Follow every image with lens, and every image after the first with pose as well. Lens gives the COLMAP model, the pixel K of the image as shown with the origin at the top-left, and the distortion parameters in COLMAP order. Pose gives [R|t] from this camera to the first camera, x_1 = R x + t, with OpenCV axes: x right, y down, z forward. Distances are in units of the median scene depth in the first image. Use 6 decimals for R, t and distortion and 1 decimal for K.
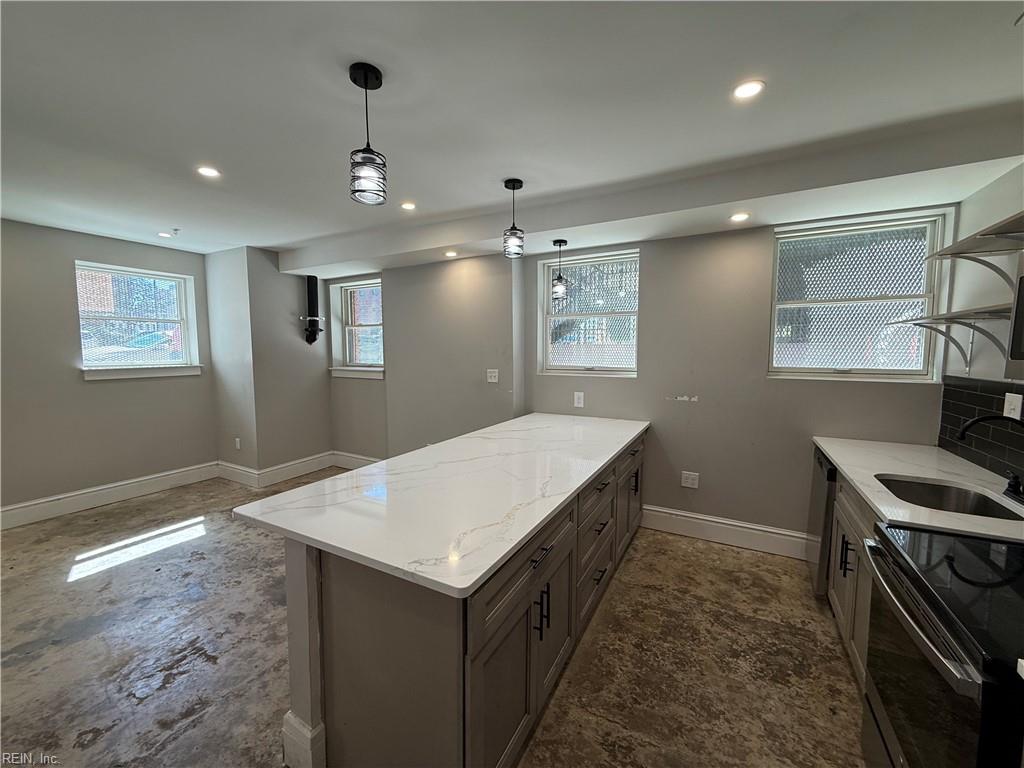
lens RADIAL K [[407.5, 0, 509.9], [0, 407.5, 383.2], [0, 0, 1]] dist [-0.000921, -0.000178]
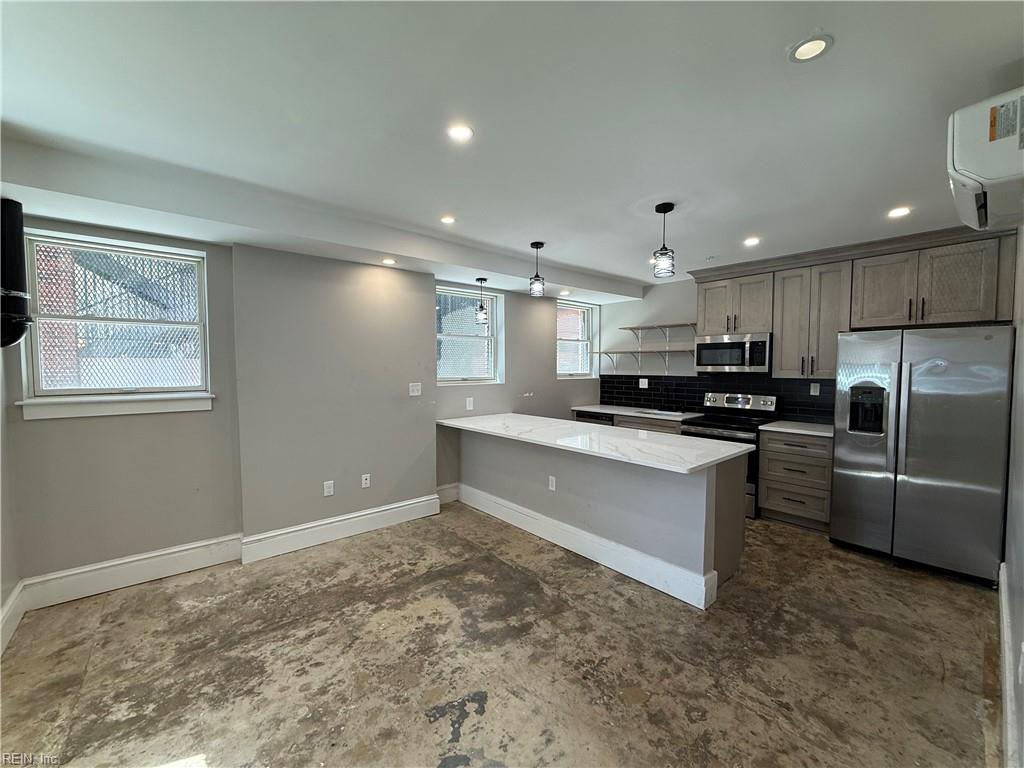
lens RADIAL K [[407.5, 0, 509.9], [0, 407.5, 383.2], [0, 0, 1]] dist [-0.000921, -0.000178]
pose [[0.357669, -0.040381, 0.932975, -1.145934], [0.078119, 0.996857, 0.013198, -0.035818], [-0.930575, 0.068163, 0.359699, 0.525585]]
